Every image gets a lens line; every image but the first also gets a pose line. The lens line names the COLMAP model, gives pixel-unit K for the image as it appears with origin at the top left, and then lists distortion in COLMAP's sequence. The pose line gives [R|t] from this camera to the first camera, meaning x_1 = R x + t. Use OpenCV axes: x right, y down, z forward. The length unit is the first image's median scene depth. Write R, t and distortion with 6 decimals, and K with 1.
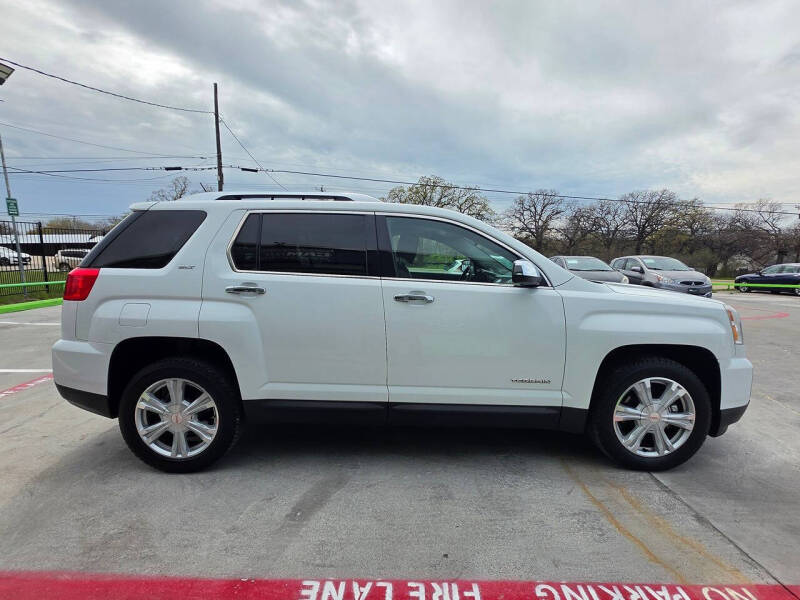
lens RADIAL K [[415.2, 0, 401.4], [0, 415.2, 301.9], [0, 0, 1]] dist [0.000174, -0.000449]
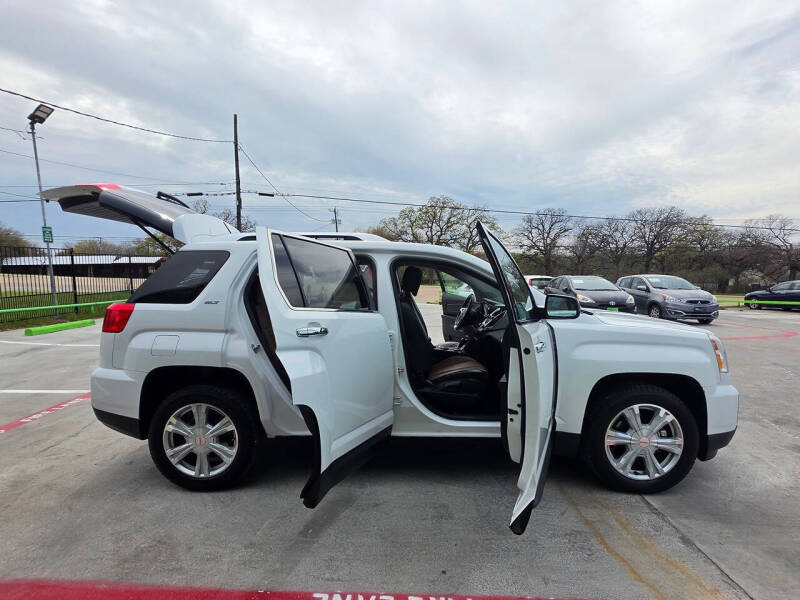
lens RADIAL K [[408.3, 0, 400.0], [0, 408.3, 300.0], [0, 0, 1]] dist [-0.000263, 0.000071]
pose [[0.999523, -0.004741, -0.030525, 0.019996], [0.003381, 0.999005, -0.044465, -0.039215], [0.030706, 0.044341, 0.998544, -0.075206]]
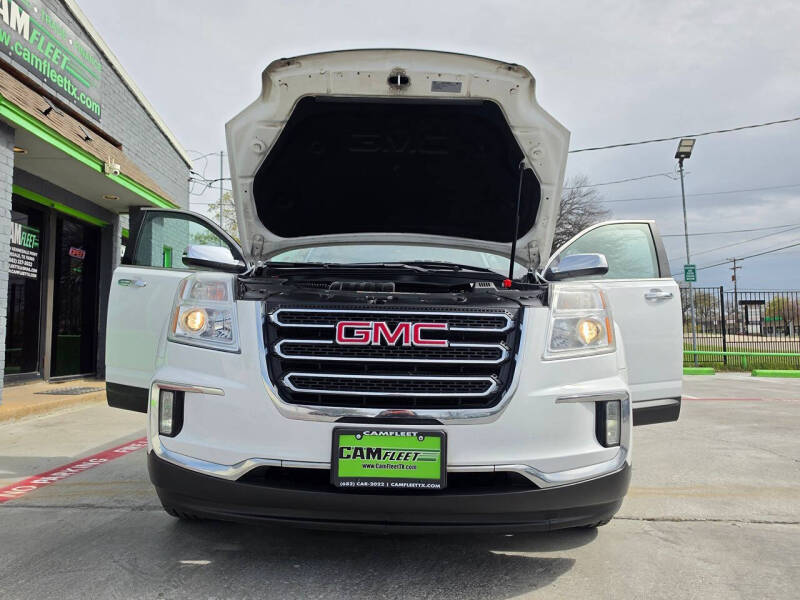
lens RADIAL K [[555.6, 0, 387.4], [0, 555.6, 297.8], [0, 0, 1]] dist [0.006715, -0.000894]
pose [[-0.026103, -0.075071, -0.996836, 1.636020], [-0.122308, 0.989924, -0.071348, 0.053531], [0.992149, 0.120059, -0.035021, 1.363379]]
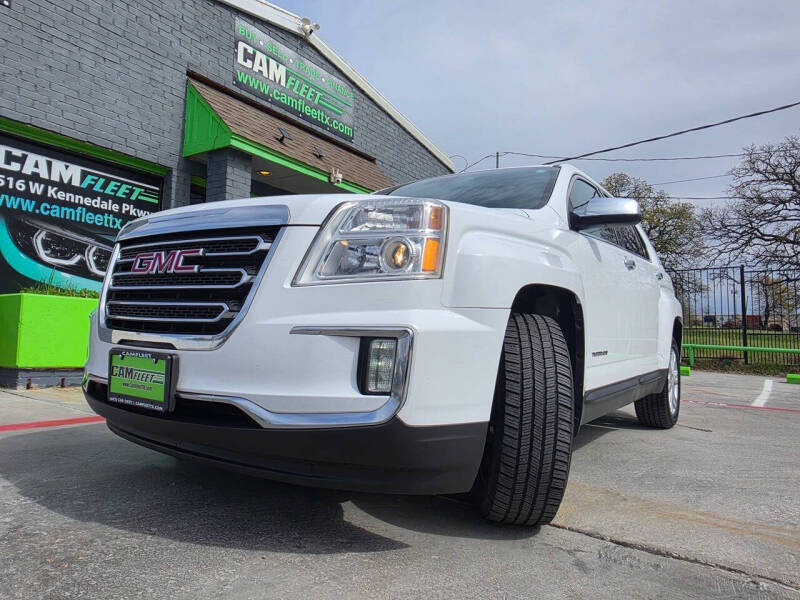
lens RADIAL K [[546.8, 0, 389.2], [0, 546.8, 297.8], [0, 0, 1]] dist [0.075489, -0.085208]
pose [[-0.602414, -0.080105, -0.794154, 1.332774], [-0.126911, 0.991907, -0.003783, 0.058921], [0.788030, 0.098508, -0.607704, 2.005623]]
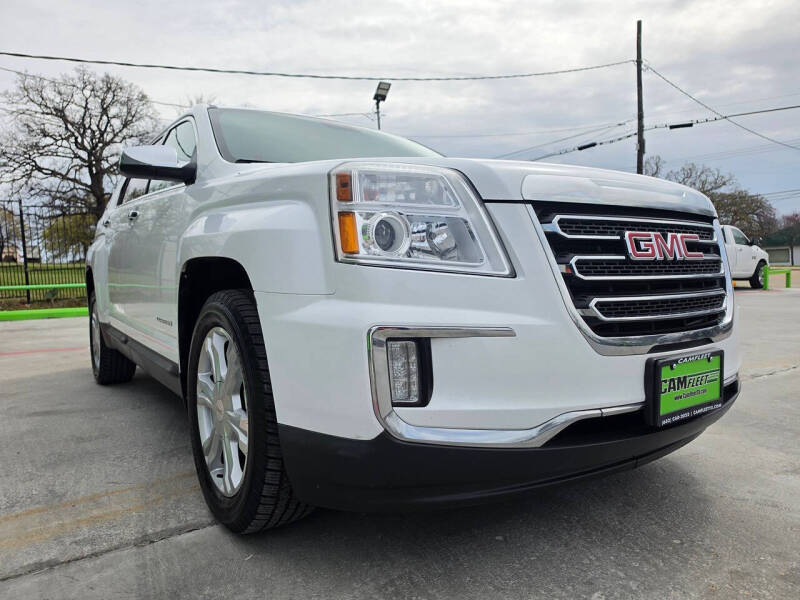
lens RADIAL K [[546.3, 0, 391.9], [0, 546.3, 304.1], [0, 0, 1]] dist [0.070993, -0.069122]
pose [[0.556634, 0.031796, -0.830149, 1.278504], [-0.066329, 0.997778, -0.006259, 0.132215], [0.828106, 0.058548, 0.557506, 0.782120]]
